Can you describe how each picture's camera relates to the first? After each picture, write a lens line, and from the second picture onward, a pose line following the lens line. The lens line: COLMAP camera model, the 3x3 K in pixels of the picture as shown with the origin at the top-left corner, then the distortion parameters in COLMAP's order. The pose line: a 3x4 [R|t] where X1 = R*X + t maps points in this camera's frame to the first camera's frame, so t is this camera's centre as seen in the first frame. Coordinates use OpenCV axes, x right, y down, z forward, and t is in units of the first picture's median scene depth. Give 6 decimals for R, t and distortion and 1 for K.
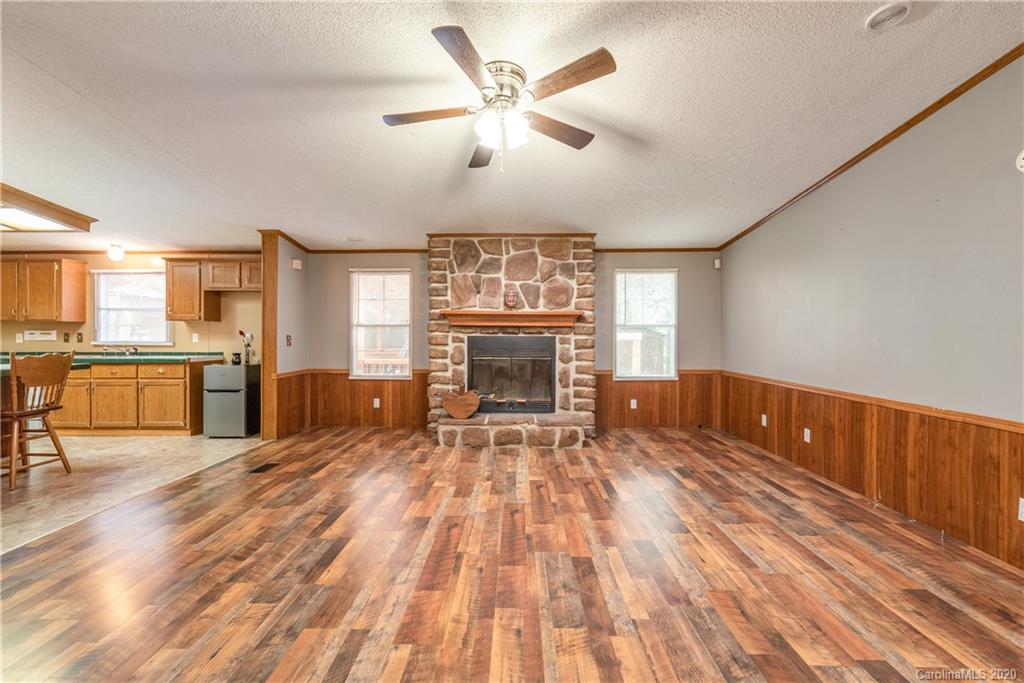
lens RADIAL K [[441.1, 0, 508.7], [0, 441.1, 337.0], [0, 0, 1]] dist [-0.000482, -0.000403]
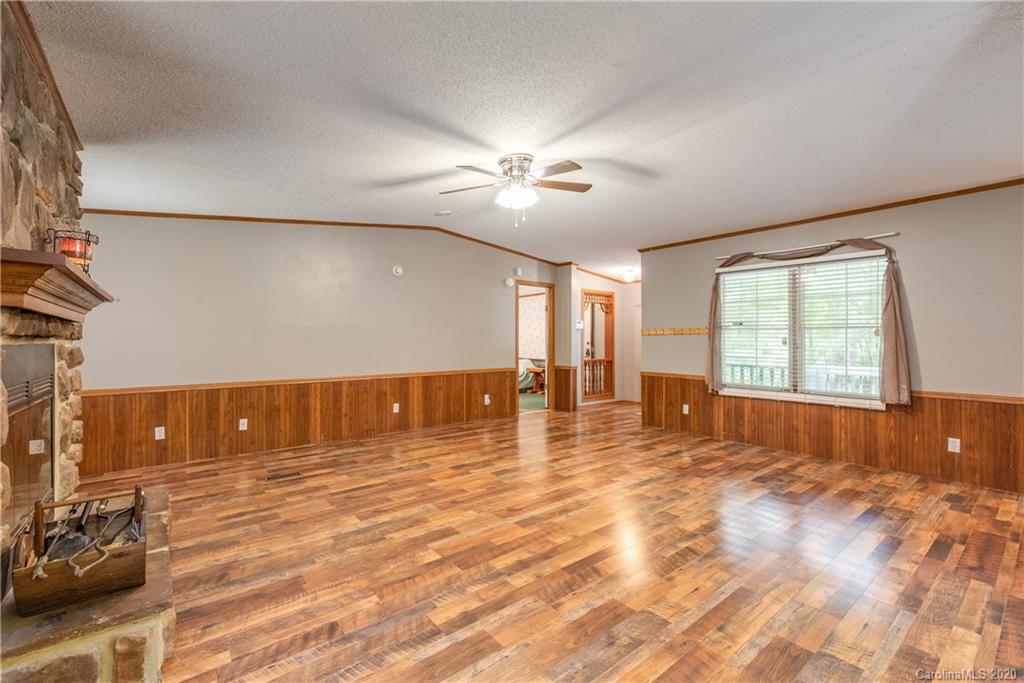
lens RADIAL K [[438.9, 0, 512.5], [0, 438.9, 335.8], [0, 0, 1]] dist [-0.001459, 0.000017]
pose [[-0.641262, 0.004223, 0.767311, -0.532800], [0.005352, 0.999985, -0.001030, -0.006904], [-0.767304, 0.003446, -0.641275, 0.931631]]
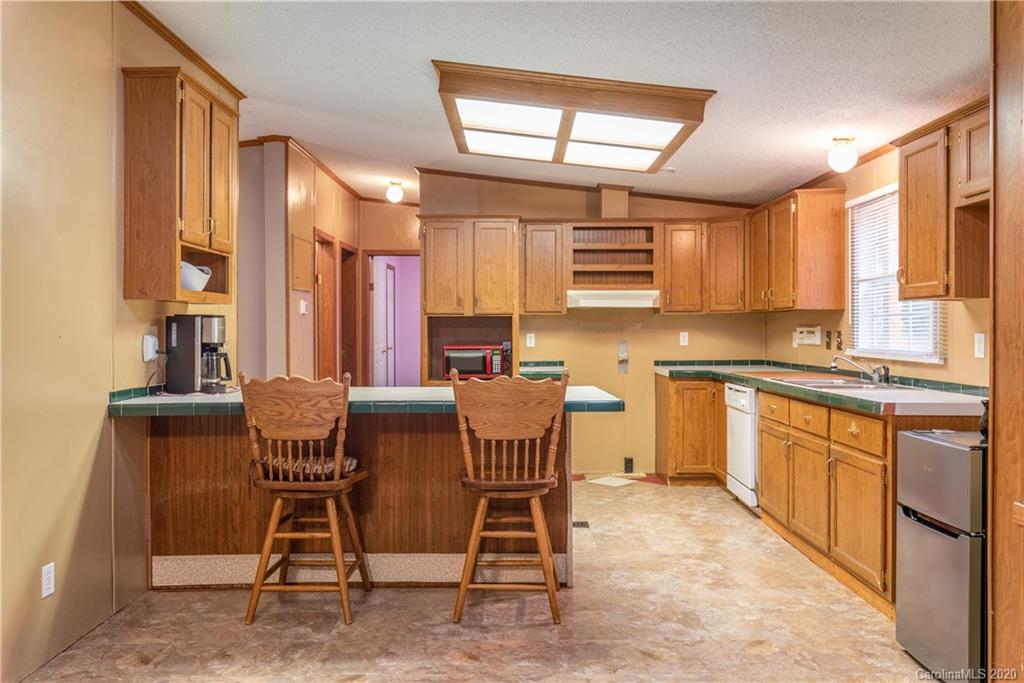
lens RADIAL K [[767.9, 0, 512.0], [0, 767.9, 341.5], [0, 0, 1]] dist [-0.007932, -0.001695]
pose [[0.018198, 0.013397, -0.999745, -0.117269], [-0.004469, 0.999901, 0.013318, -0.008887], [0.999824, 0.004225, 0.018256, 0.697379]]
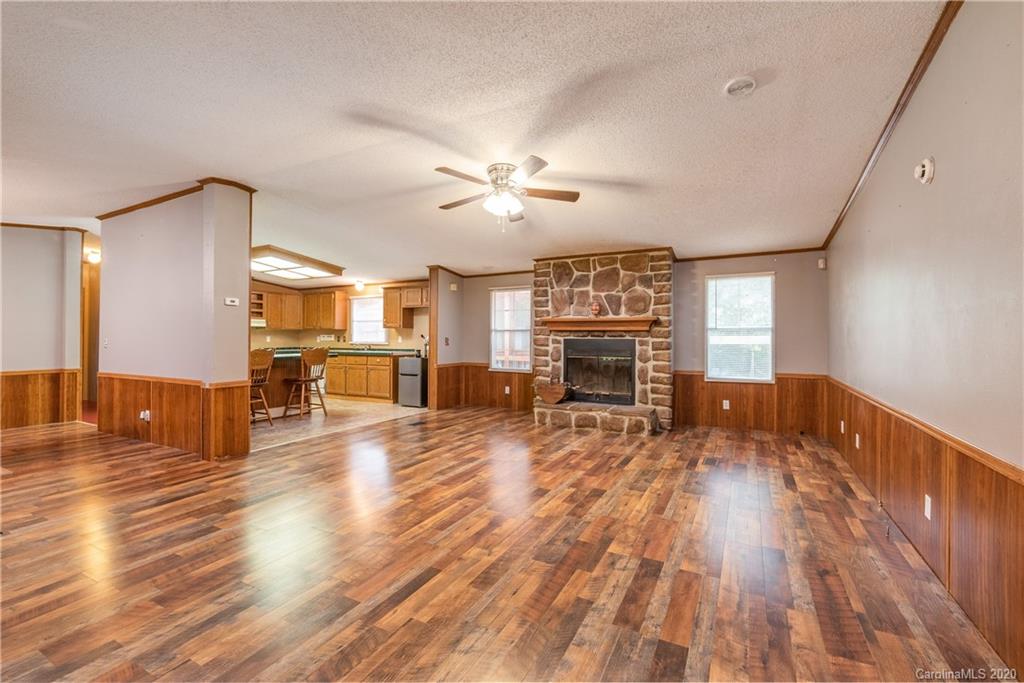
lens RADIAL K [[438.9, 0, 512.5], [0, 438.9, 335.8], [0, 0, 1]] dist [-0.001459, 0.000017]
pose [[0.890515, -0.000742, -0.454953, 0.341990], [-0.003922, 0.999949, -0.009307, 0.002115], [0.454937, 0.010072, 0.890467, -0.165527]]
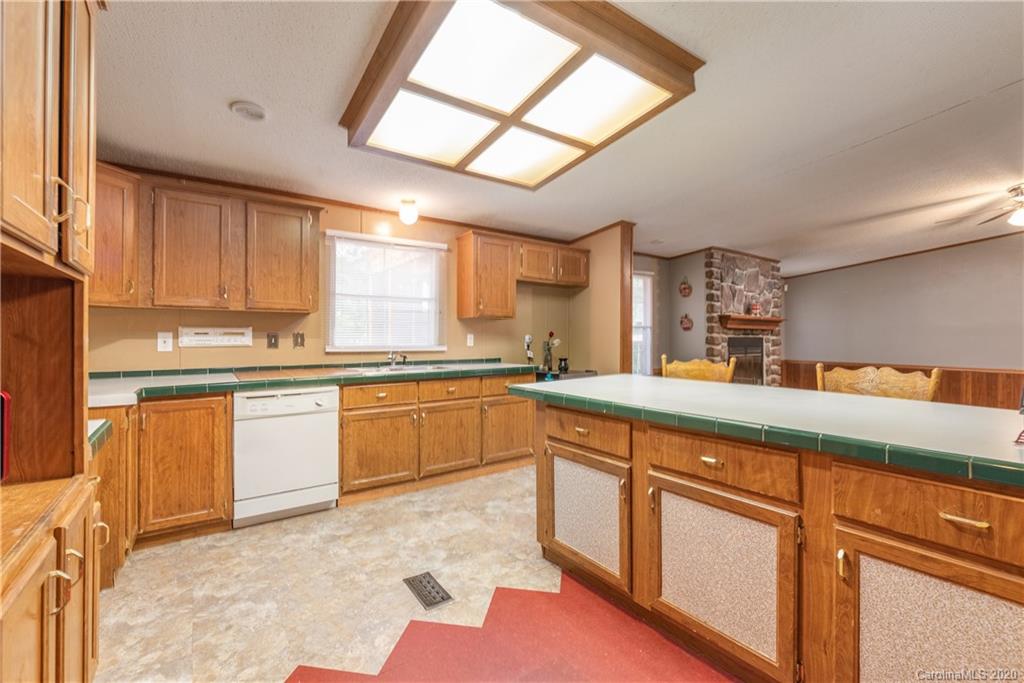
lens RADIAL K [[438.9, 0, 512.5], [0, 438.9, 335.8], [0, 0, 1]] dist [-0.001459, 0.000017]
pose [[0.802848, -0.000009, 0.596183, -1.253197], [0.002150, 0.999994, -0.002880, -0.002862], [-0.596179, 0.003594, 0.802843, 0.405013]]
